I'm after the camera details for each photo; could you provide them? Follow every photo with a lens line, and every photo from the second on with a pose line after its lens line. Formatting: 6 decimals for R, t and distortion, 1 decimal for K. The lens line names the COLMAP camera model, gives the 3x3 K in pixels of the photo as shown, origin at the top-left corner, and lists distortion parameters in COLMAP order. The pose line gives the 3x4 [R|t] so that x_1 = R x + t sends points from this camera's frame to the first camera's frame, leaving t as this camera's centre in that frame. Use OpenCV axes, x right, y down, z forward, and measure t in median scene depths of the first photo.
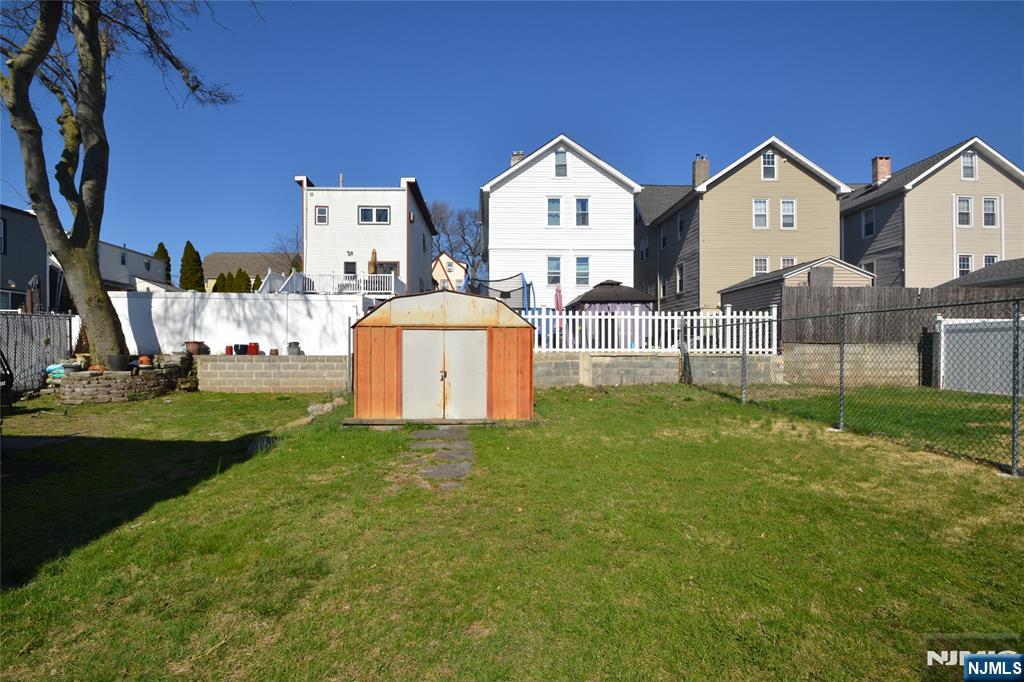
lens RADIAL K [[478.0, 0, 497.2], [0, 478.0, 348.7], [0, 0, 1]] dist [0.004157, -0.011358]
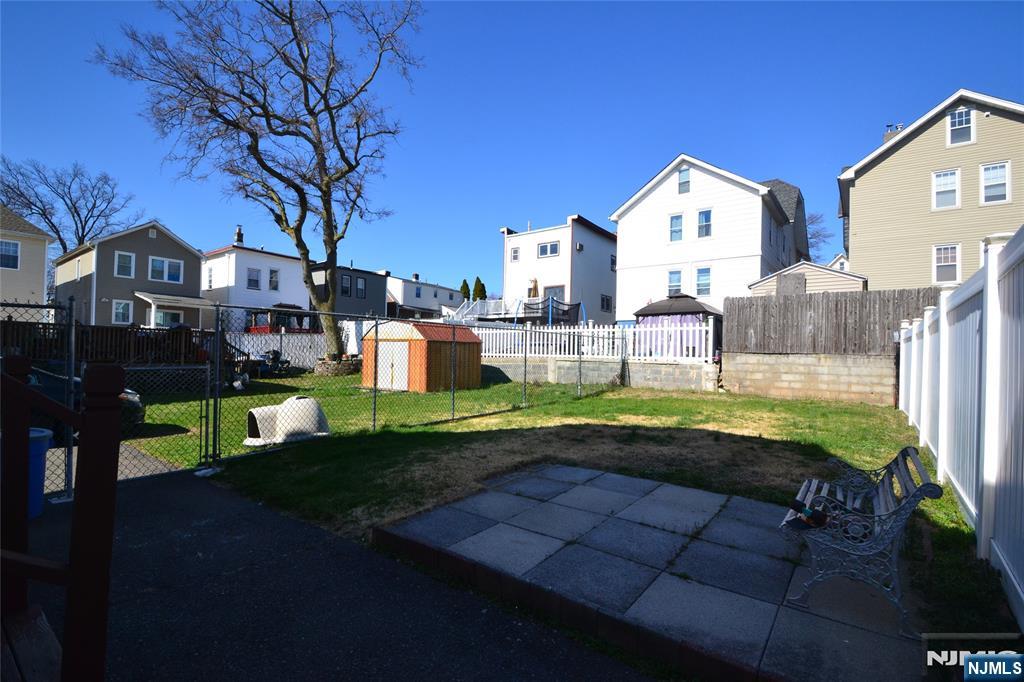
lens RADIAL K [[478.0, 0, 494.9], [0, 478.0, 351.0], [0, 0, 1]] dist [0.004157, -0.011358]
pose [[0.767851, 0.010844, -0.640537, 0.872874], [-0.019919, 0.999777, -0.006952, 0.001810], [0.640319, 0.018097, 0.767896, -0.114139]]
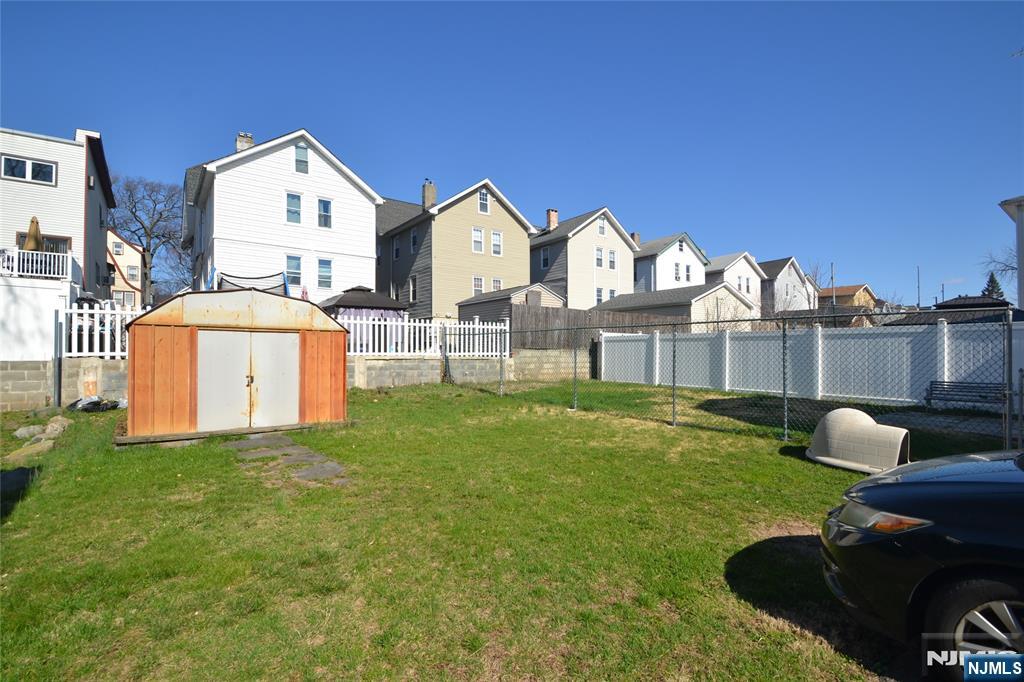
lens RADIAL K [[478.0, 0, 503.8], [0, 478.0, 349.9], [0, 0, 1]] dist [0.004157, -0.011358]
pose [[0.816302, 0.005553, 0.577599, -0.155054], [-0.001745, 0.999973, -0.007147, 0.001116], [-0.577623, 0.004826, 0.816289, -0.025615]]
